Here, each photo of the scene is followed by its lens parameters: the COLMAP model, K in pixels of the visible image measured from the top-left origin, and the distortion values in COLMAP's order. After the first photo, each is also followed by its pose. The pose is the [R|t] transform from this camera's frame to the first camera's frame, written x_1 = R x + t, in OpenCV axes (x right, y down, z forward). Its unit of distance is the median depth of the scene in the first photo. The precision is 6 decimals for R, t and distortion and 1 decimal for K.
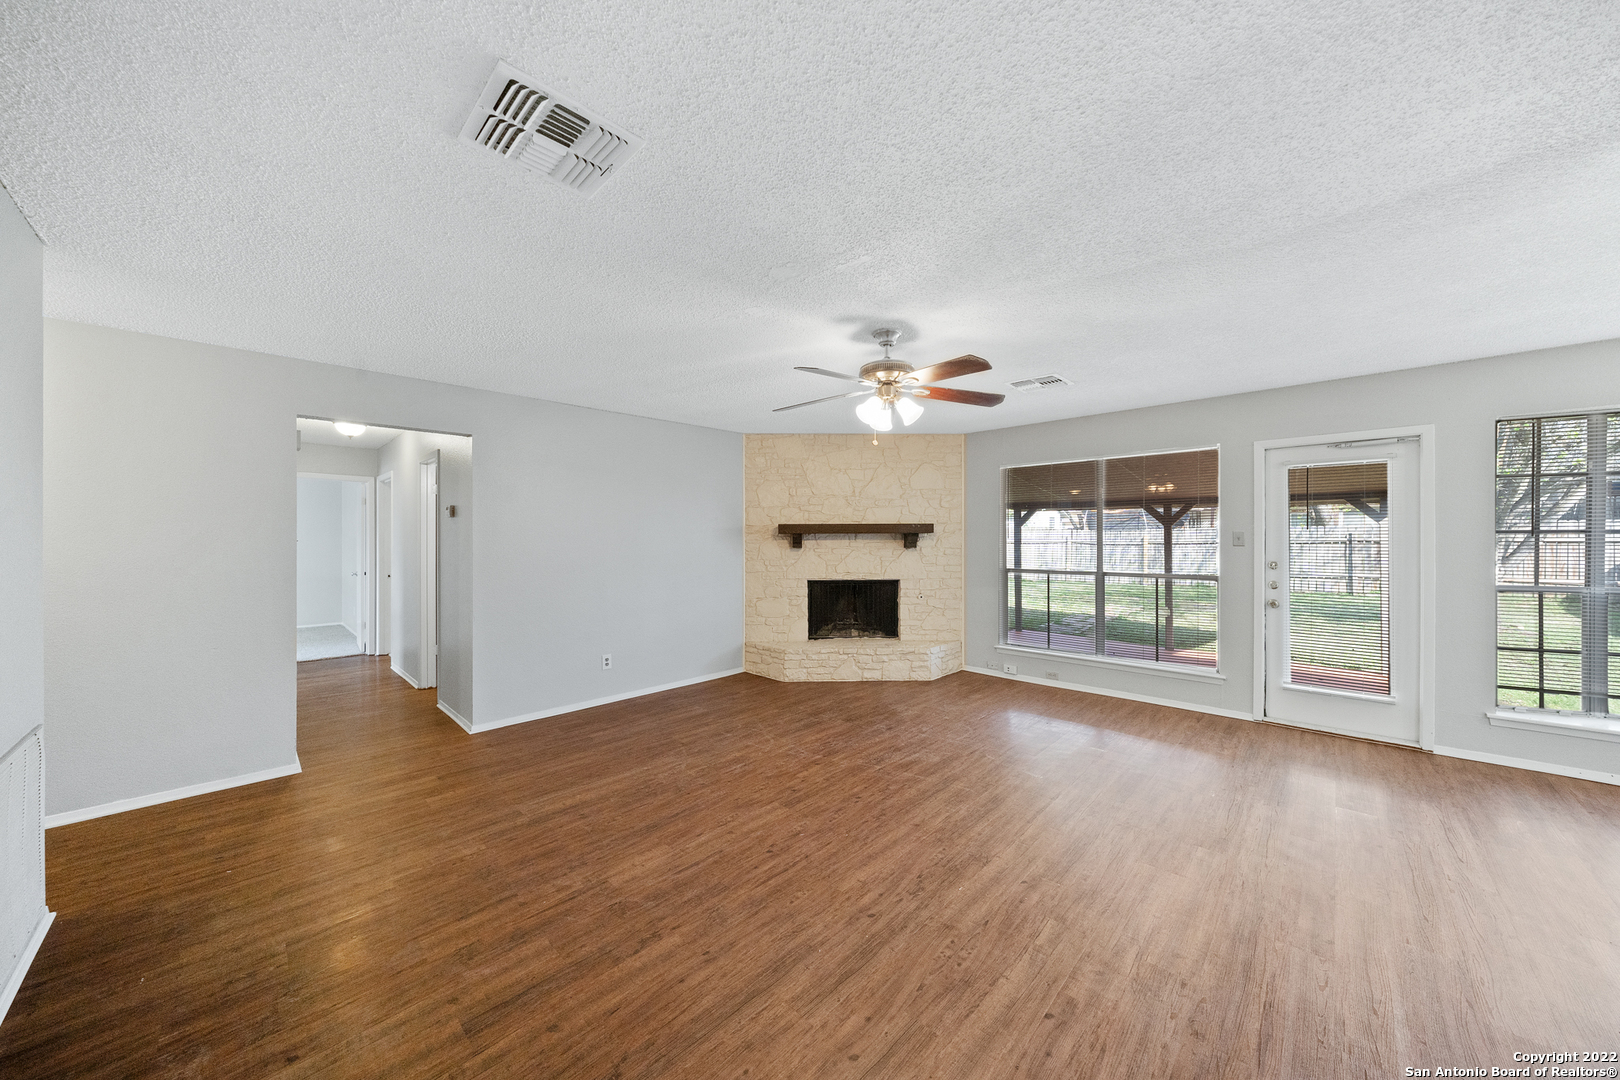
lens RADIAL K [[561.3, 0, 810.7], [0, 561.3, 535.0], [0, 0, 1]] dist [-0.004485, -0.000275]
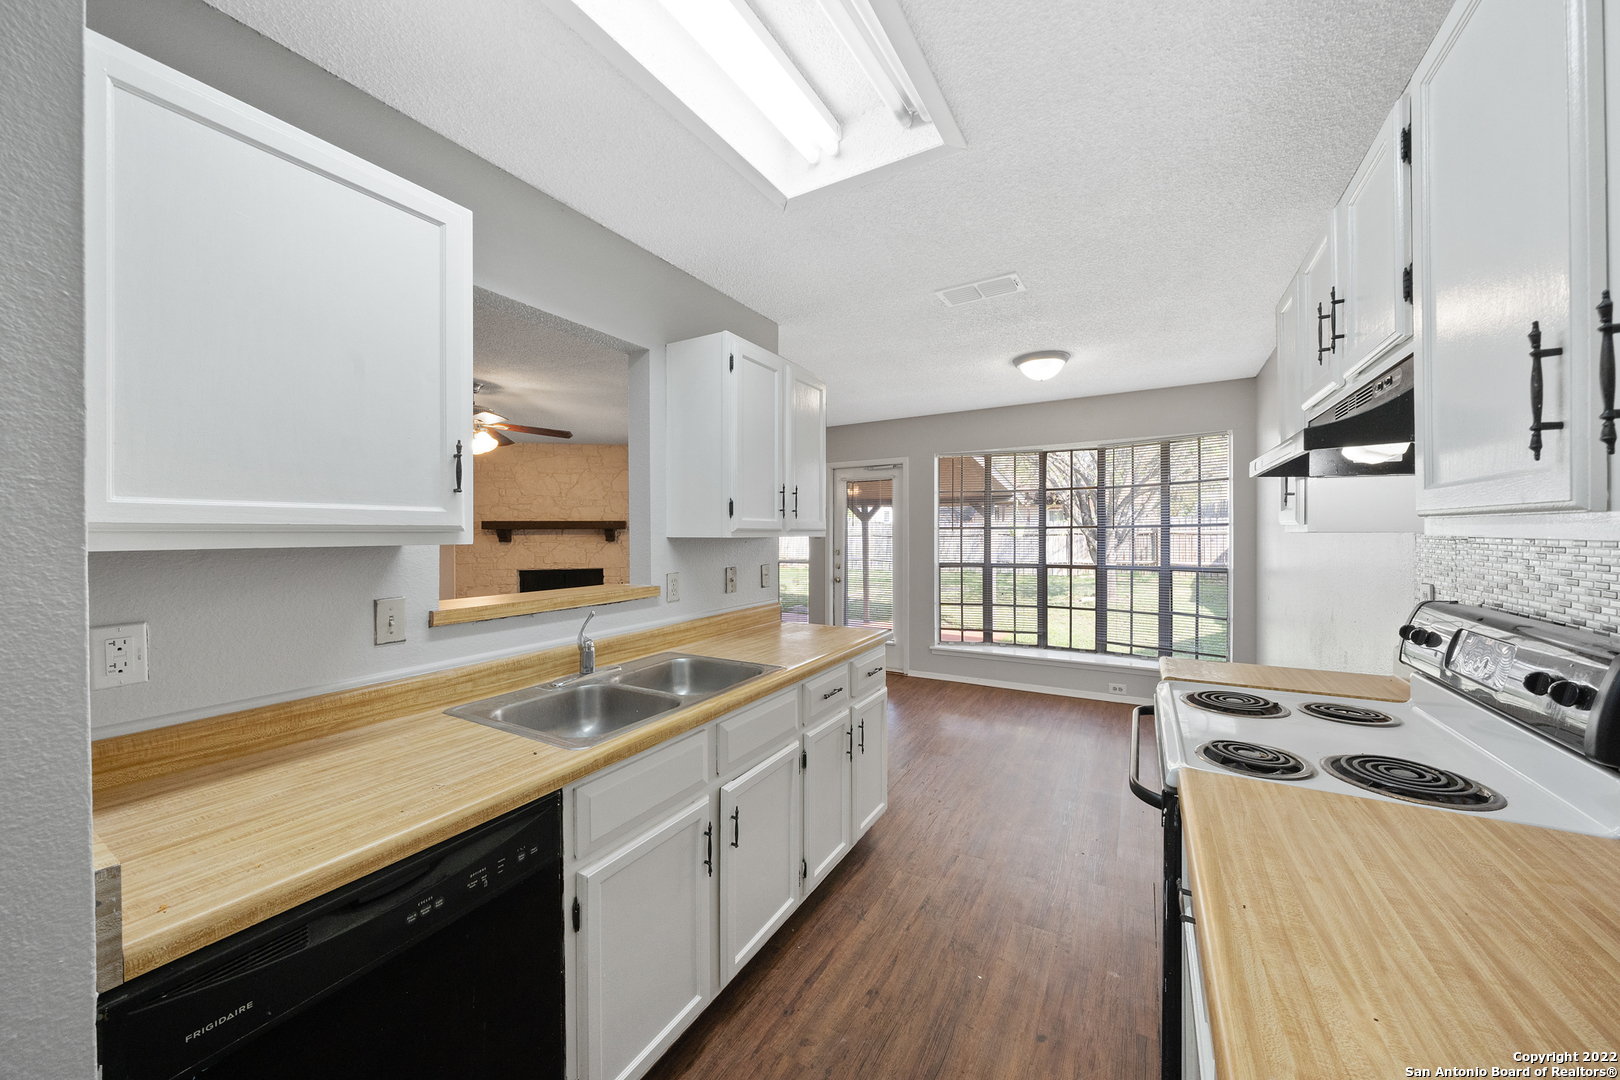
lens RADIAL K [[561.3, 0, 801.0], [0, 561.3, 534.4], [0, 0, 1]] dist [-0.004485, -0.000275]
pose [[0.977222, -0.004520, 0.212174, 0.371992], [0.002360, 0.999943, 0.010430, -0.004379], [-0.212209, -0.009692, 0.977176, -0.309057]]
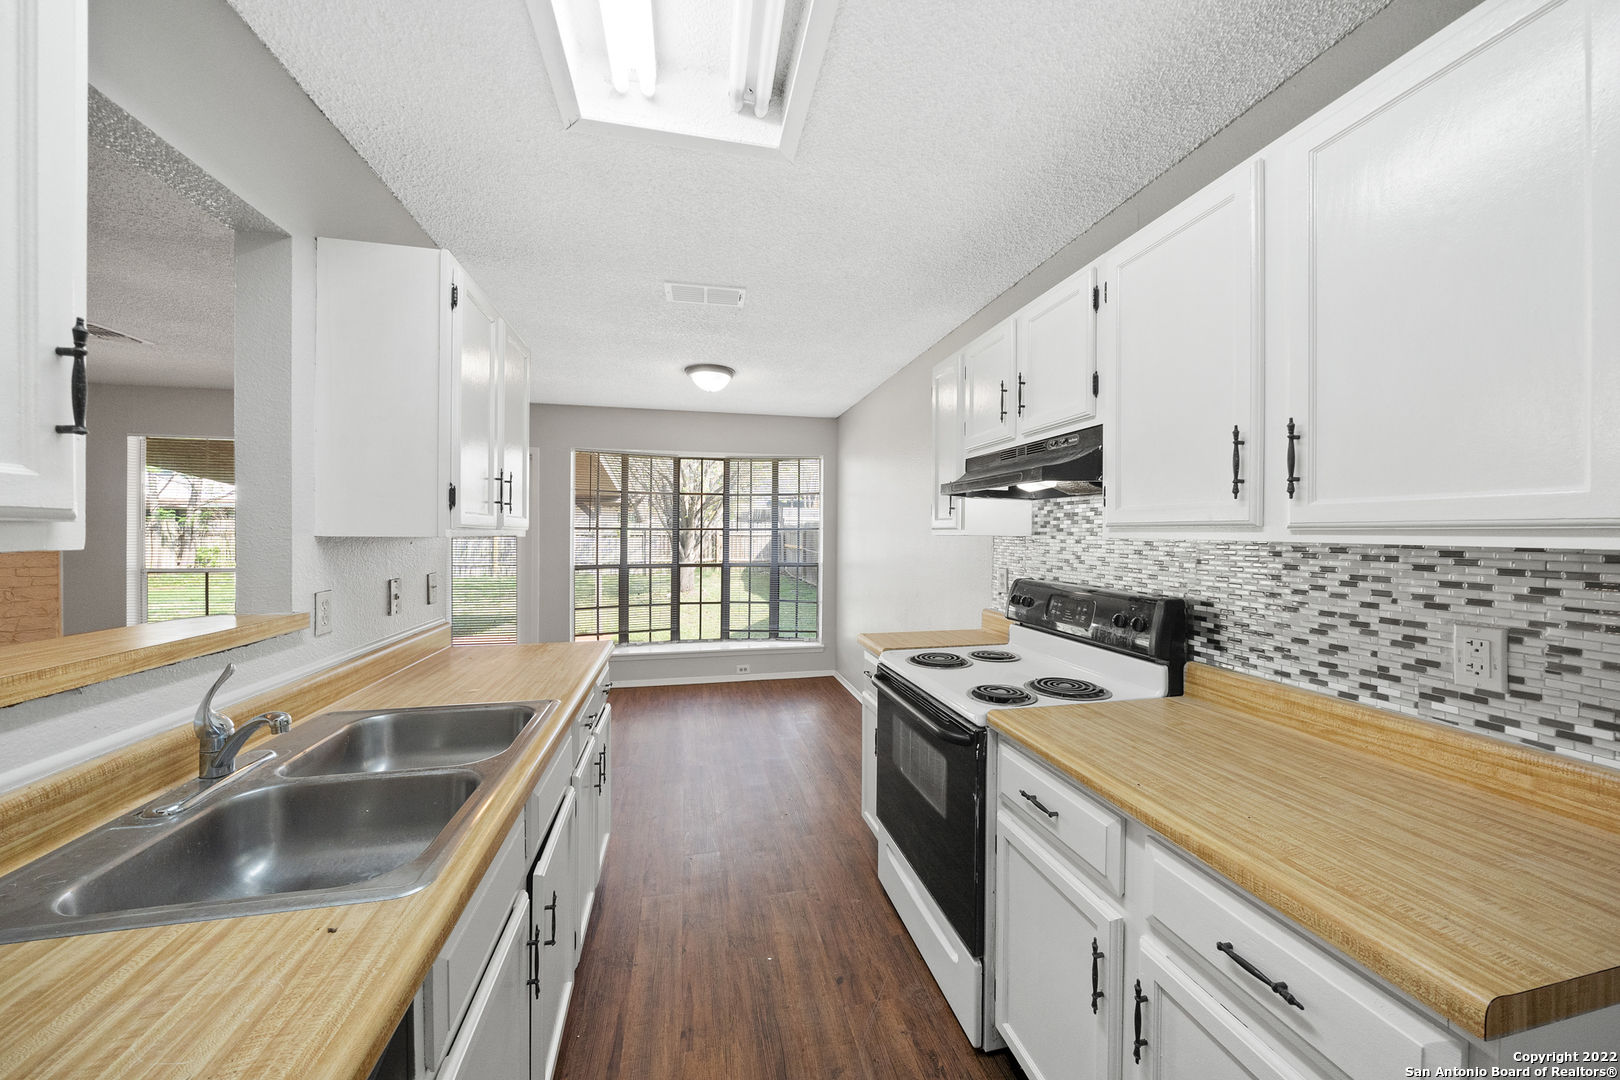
lens RADIAL K [[561.3, 0, 796.7], [0, 561.3, 538.6], [0, 0, 1]] dist [-0.004485, -0.000275]
pose [[0.575491, -0.003594, 0.817800, 0.264705], [-0.012052, 0.999844, 0.012875, -0.003267], [-0.817719, -0.017266, 0.575358, -0.212604]]
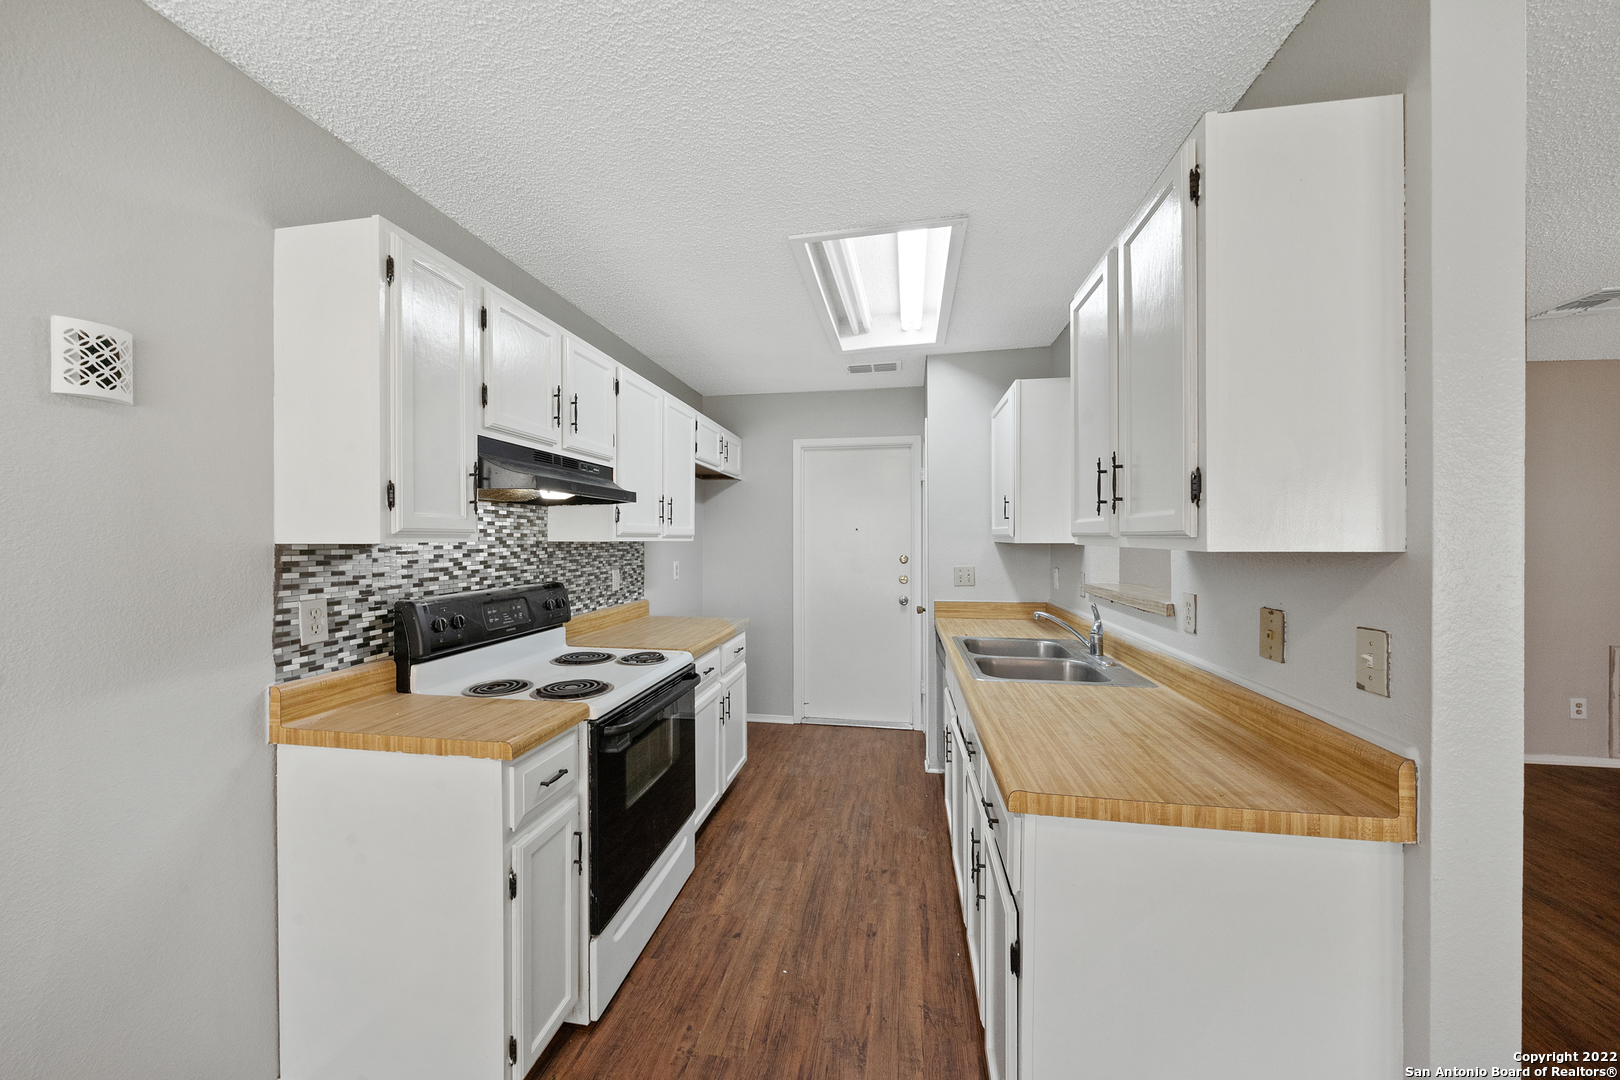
lens RADIAL K [[561.3, 0, 815.3], [0, 561.3, 538.4], [0, 0, 1]] dist [-0.004485, -0.000275]
pose [[-0.822104, 0.003945, -0.569323, 0.747663], [0.007402, 0.999966, -0.003758, -0.001041], [0.569289, -0.007304, -0.822105, 0.324914]]
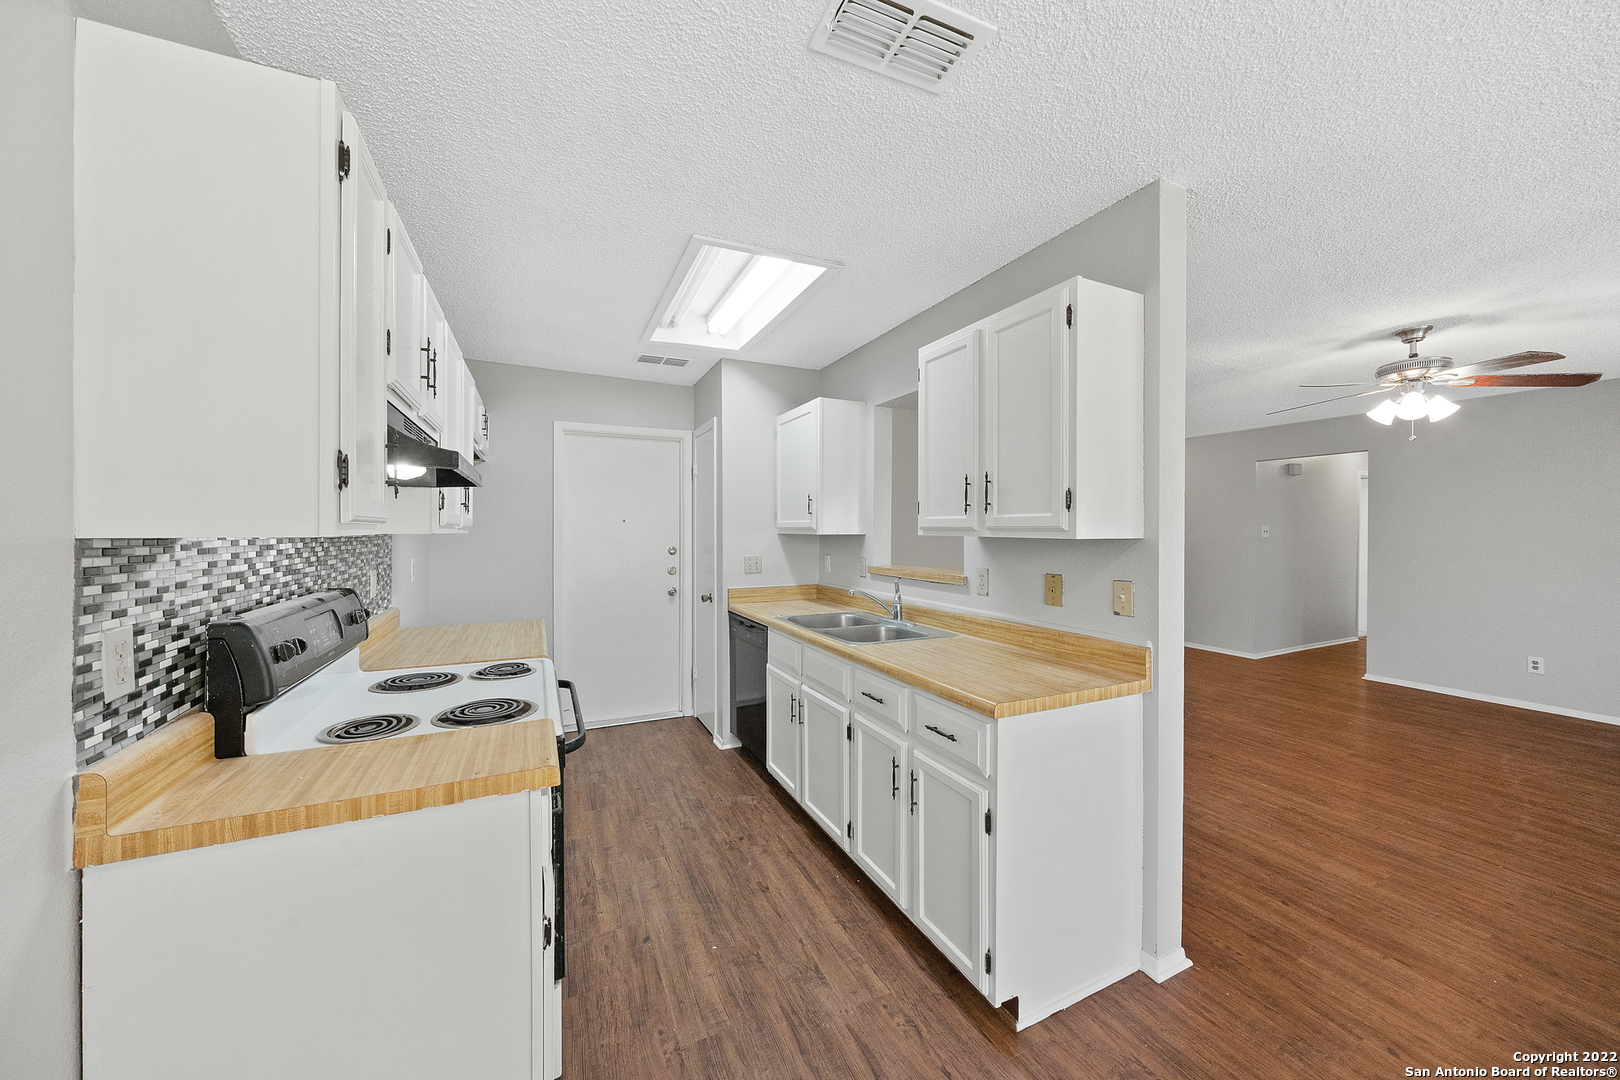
lens RADIAL K [[561.3, 0, 813.8], [0, 561.3, 528.7], [0, 0, 1]] dist [-0.004485, -0.000275]
pose [[-0.352687, 0.000255, -0.935741, 0.888446], [0.006089, 0.999979, -0.002022, -0.002557], [0.935722, -0.006411, -0.352681, 0.209914]]
